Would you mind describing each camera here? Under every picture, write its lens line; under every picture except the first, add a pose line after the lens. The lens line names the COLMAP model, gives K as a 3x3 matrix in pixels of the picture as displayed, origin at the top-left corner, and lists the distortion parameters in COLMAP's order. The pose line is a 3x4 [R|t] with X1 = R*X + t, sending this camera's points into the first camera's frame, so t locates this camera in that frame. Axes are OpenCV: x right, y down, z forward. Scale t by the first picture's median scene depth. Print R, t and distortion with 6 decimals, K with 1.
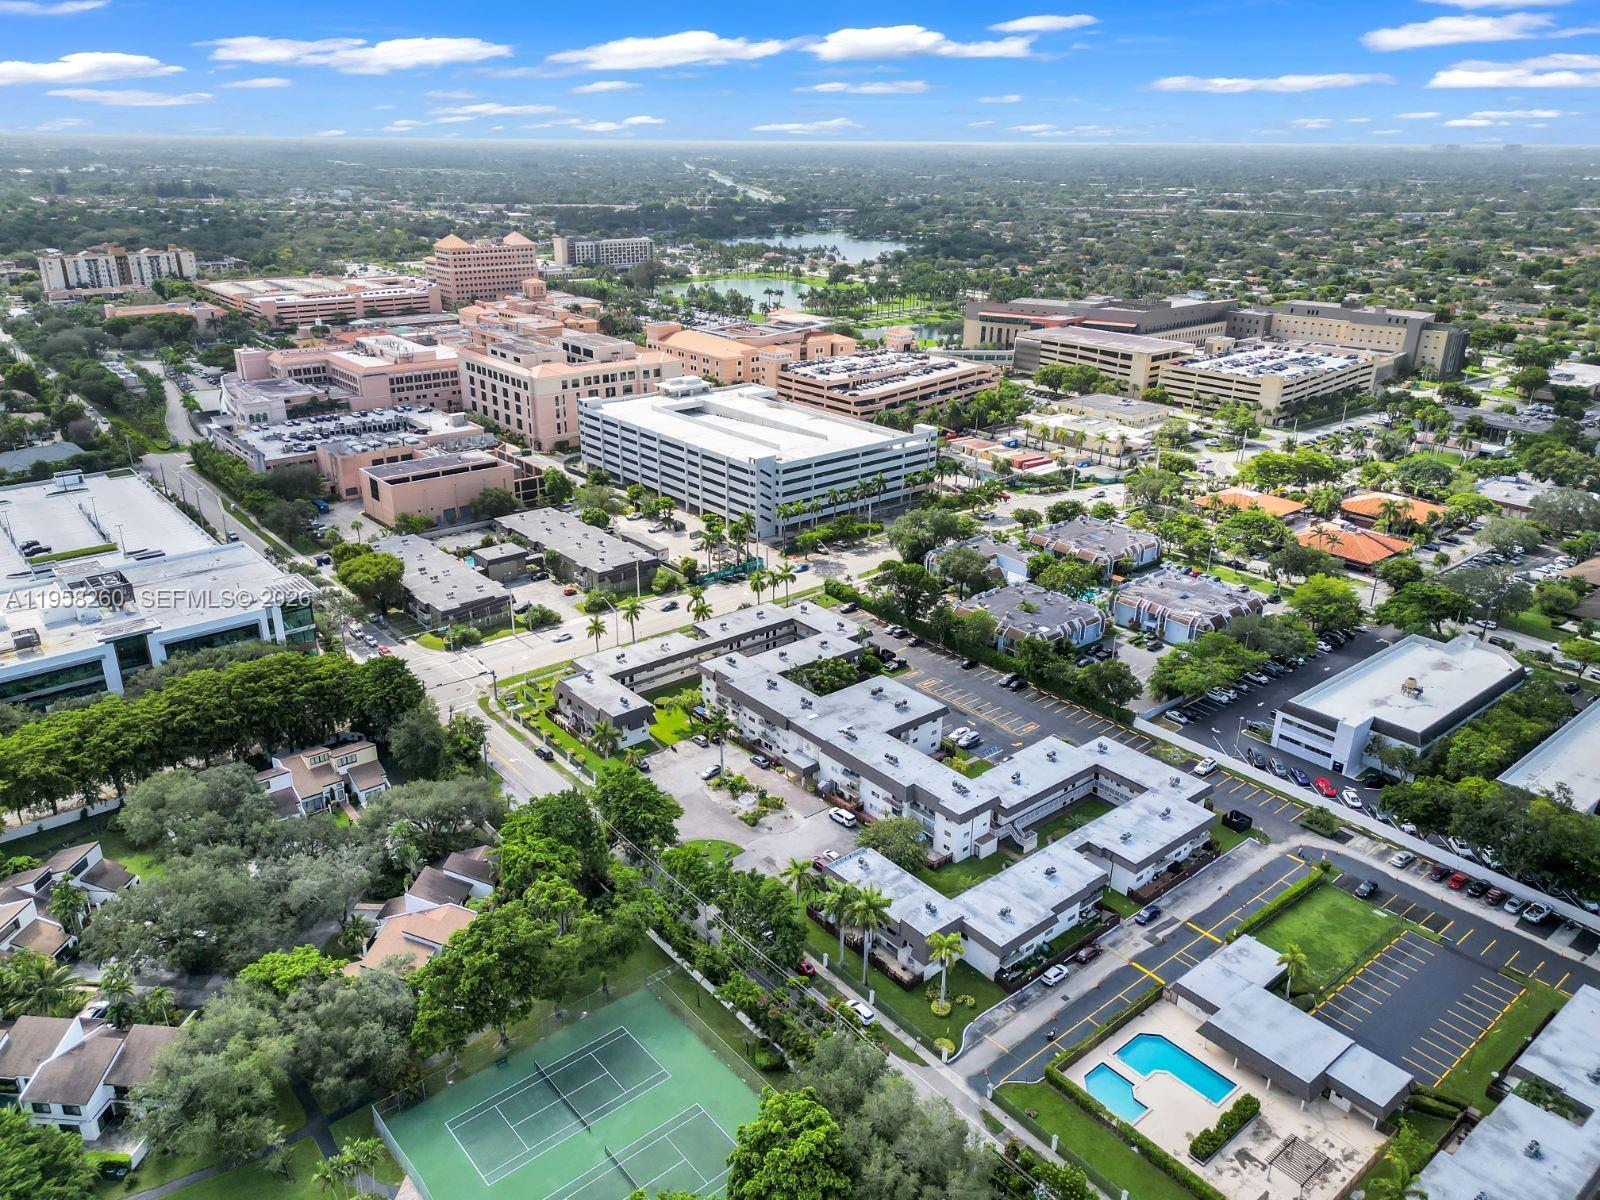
lens RADIAL K [[1114.7, 0, 797.4], [0, 1114.7, 664.0], [0, 0, 1]] dist [0.055670, -0.005100]
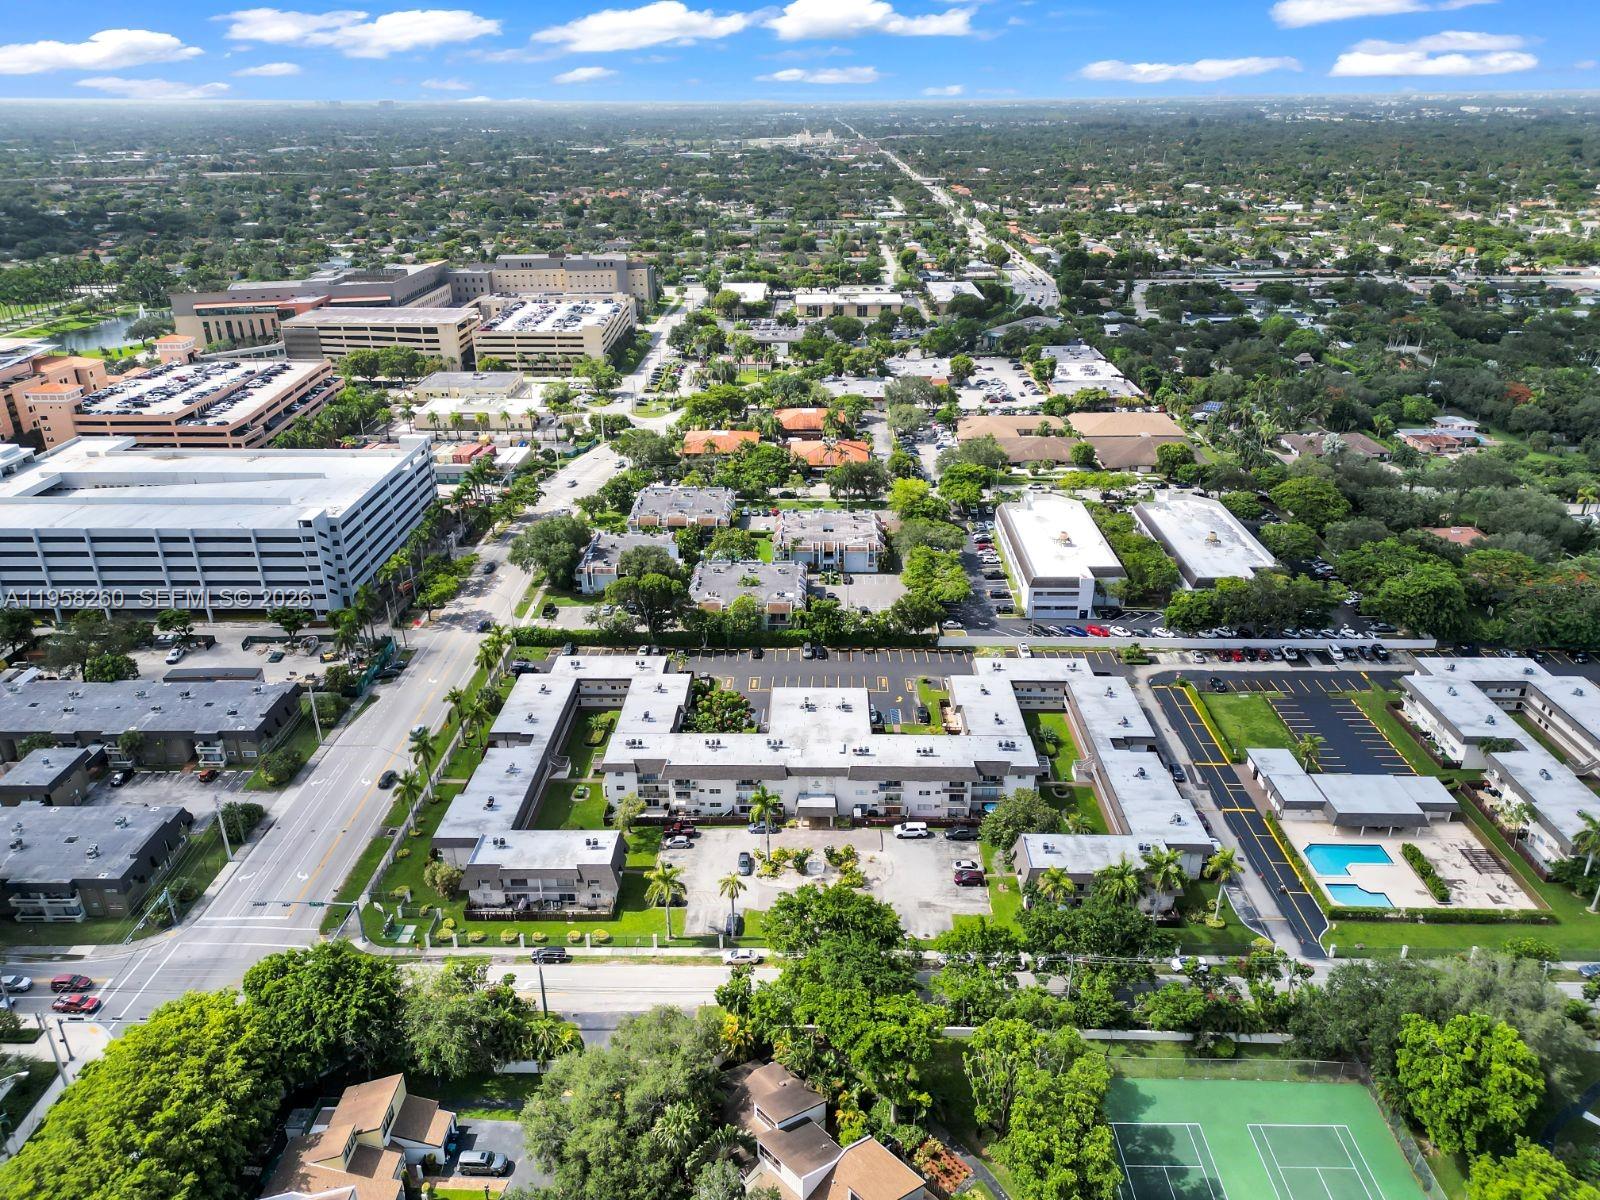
lens RADIAL K [[1115.8, 0, 800.0], [0, 1115.8, 600.0], [0, 0, 1]] dist [0.053593, 0.000577]
pose [[0.652975, -0.324693, 0.684250, -0.551984], [0.333711, 0.934362, 0.124919, -0.177739], [-0.679897, 0.146773, 0.718469, 0.320511]]
